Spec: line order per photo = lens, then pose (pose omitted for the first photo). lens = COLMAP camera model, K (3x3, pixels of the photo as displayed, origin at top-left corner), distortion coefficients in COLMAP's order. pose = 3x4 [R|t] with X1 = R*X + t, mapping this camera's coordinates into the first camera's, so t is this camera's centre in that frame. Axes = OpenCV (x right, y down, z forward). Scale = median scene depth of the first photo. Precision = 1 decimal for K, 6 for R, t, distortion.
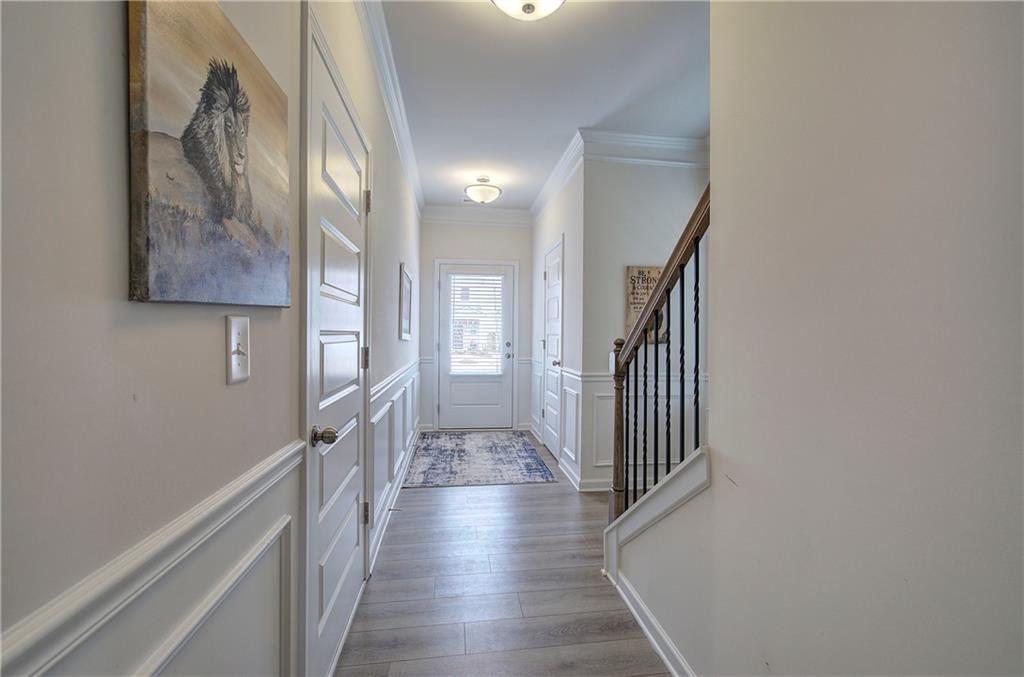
lens RADIAL K [[431.5, 0, 507.9], [0, 431.5, 340.4], [0, 0, 1]] dist [-0.011622, 0.005431]
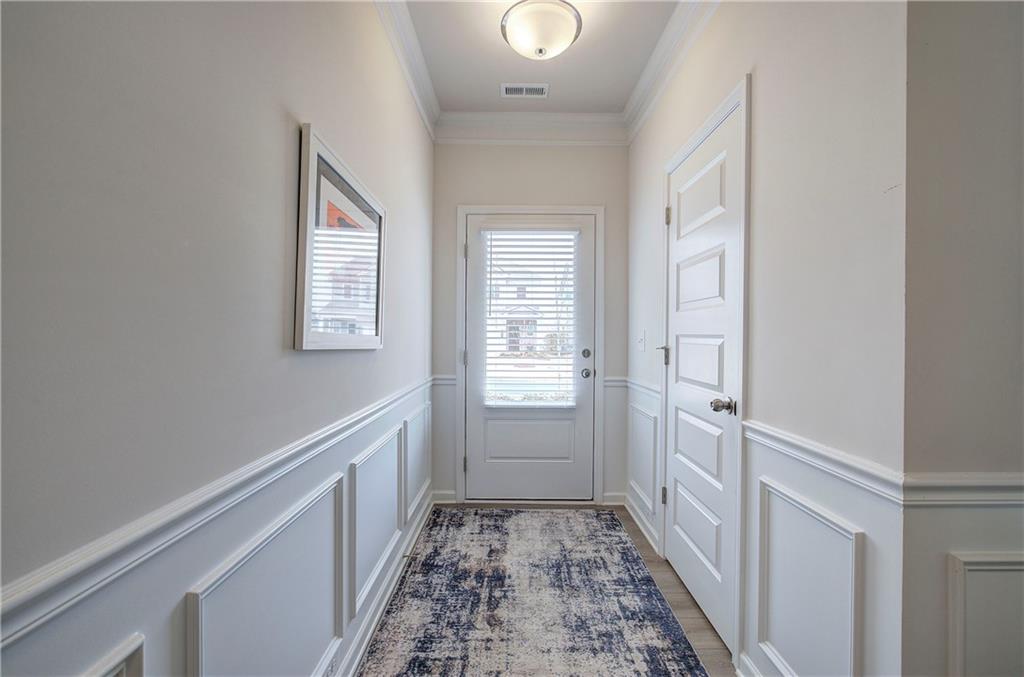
lens RADIAL K [[431.5, 0, 511.5], [0, 431.5, 338.4], [0, 0, 1]] dist [-0.011622, 0.005431]
pose [[0.992247, -0.002514, -0.124255, -0.033483], [0.001527, 0.999966, -0.008042, -0.007579], [0.124271, 0.007790, 0.992218, 0.552789]]
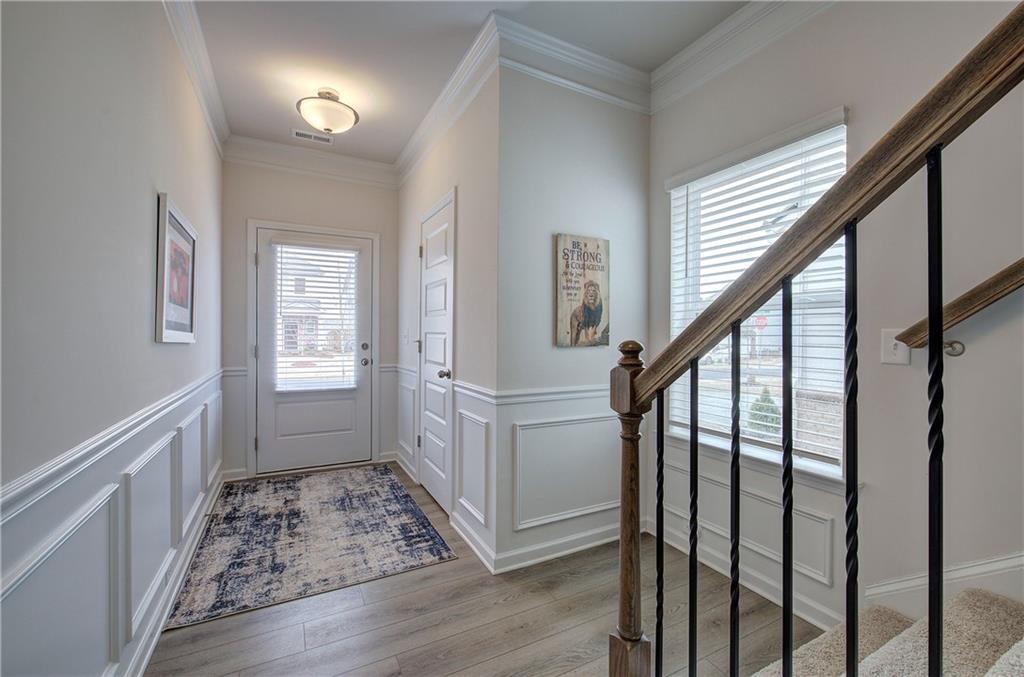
lens RADIAL K [[431.5, 0, 515.1], [0, 431.5, 338.1], [0, 0, 1]] dist [-0.011622, 0.005431]
pose [[0.934608, -0.005158, 0.355643, -0.027319], [0.005510, 0.999985, 0.000023, -0.004305], [-0.355637, 0.001938, 0.934622, 0.299233]]
